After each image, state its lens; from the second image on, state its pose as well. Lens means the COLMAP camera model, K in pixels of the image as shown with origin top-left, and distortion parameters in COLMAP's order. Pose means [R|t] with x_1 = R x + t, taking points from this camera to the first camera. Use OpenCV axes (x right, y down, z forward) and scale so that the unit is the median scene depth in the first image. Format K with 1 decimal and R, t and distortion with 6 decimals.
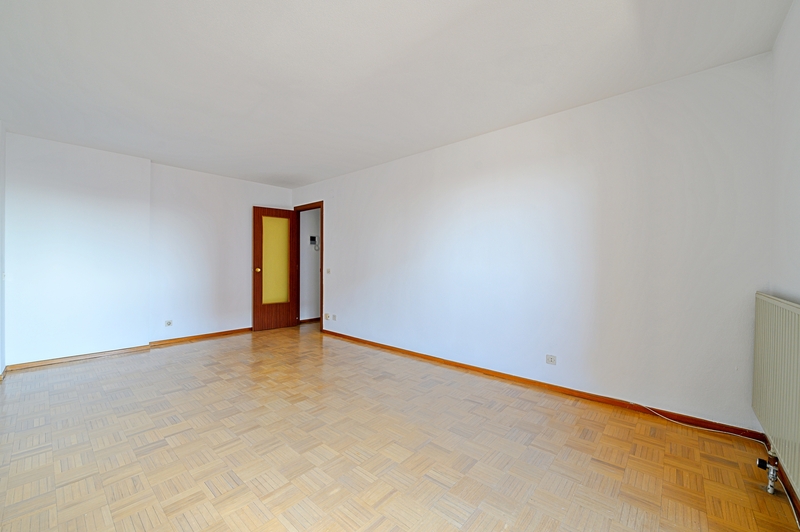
lens RADIAL K [[319.8, 0, 401.9], [0, 319.8, 261.3], [0, 0, 1]] dist [-0.004821, -0.000366]
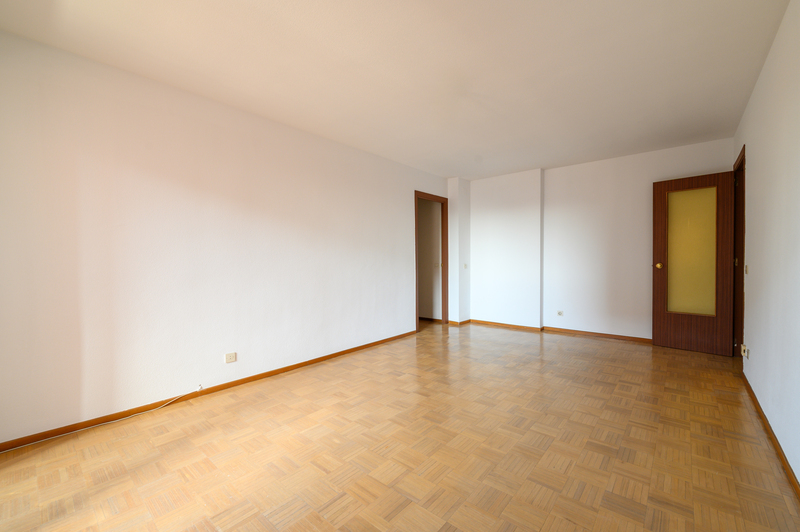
lens RADIAL K [[330.1, 0, 400.0], [0, 330.1, 266.0], [0, 0, 1]] dist [-0.003580, -0.000293]
pose [[0.010563, 0.015515, -0.999824, 0.553170], [0.014007, 0.999779, 0.015663, 0.011661], [0.999846, -0.014170, 0.010343, 0.645562]]
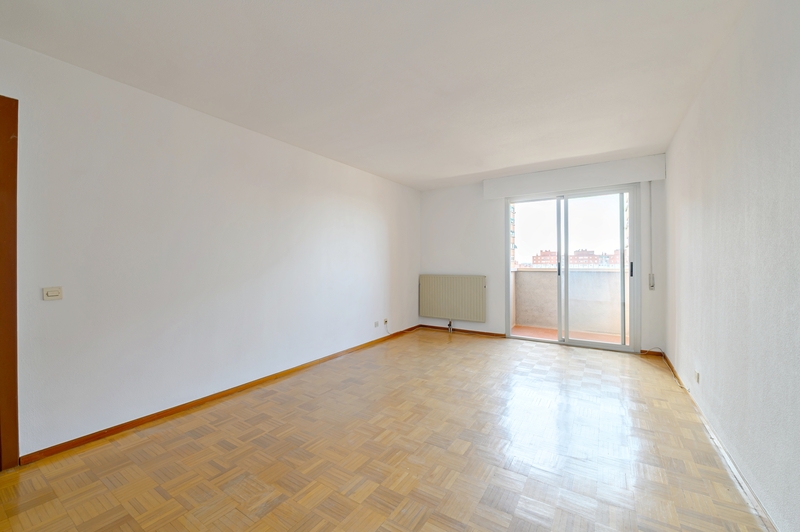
lens RADIAL K [[324.2, 0, 405.0], [0, 324.2, 253.1], [0, 0, 1]] dist [-0.004461, -0.000186]
pose [[-0.165217, 0.023912, 0.985967, -1.131956], [-0.003581, 0.999685, -0.024845, -0.015455], [-0.986251, -0.007635, -0.165079, 1.060520]]
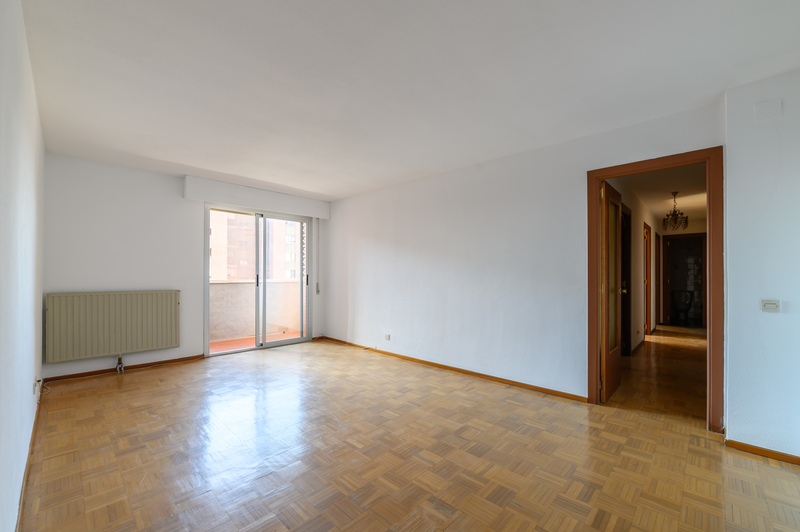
lens RADIAL K [[319.8, 0, 401.9], [0, 319.8, 261.3], [0, 0, 1]] dist [-0.004821, -0.000366]
pose [[-0.999493, -0.006392, 0.031194, -0.528677], [-0.007880, 0.998827, -0.047786, -0.007916], [-0.030851, -0.048007, -0.998370, 1.735429]]
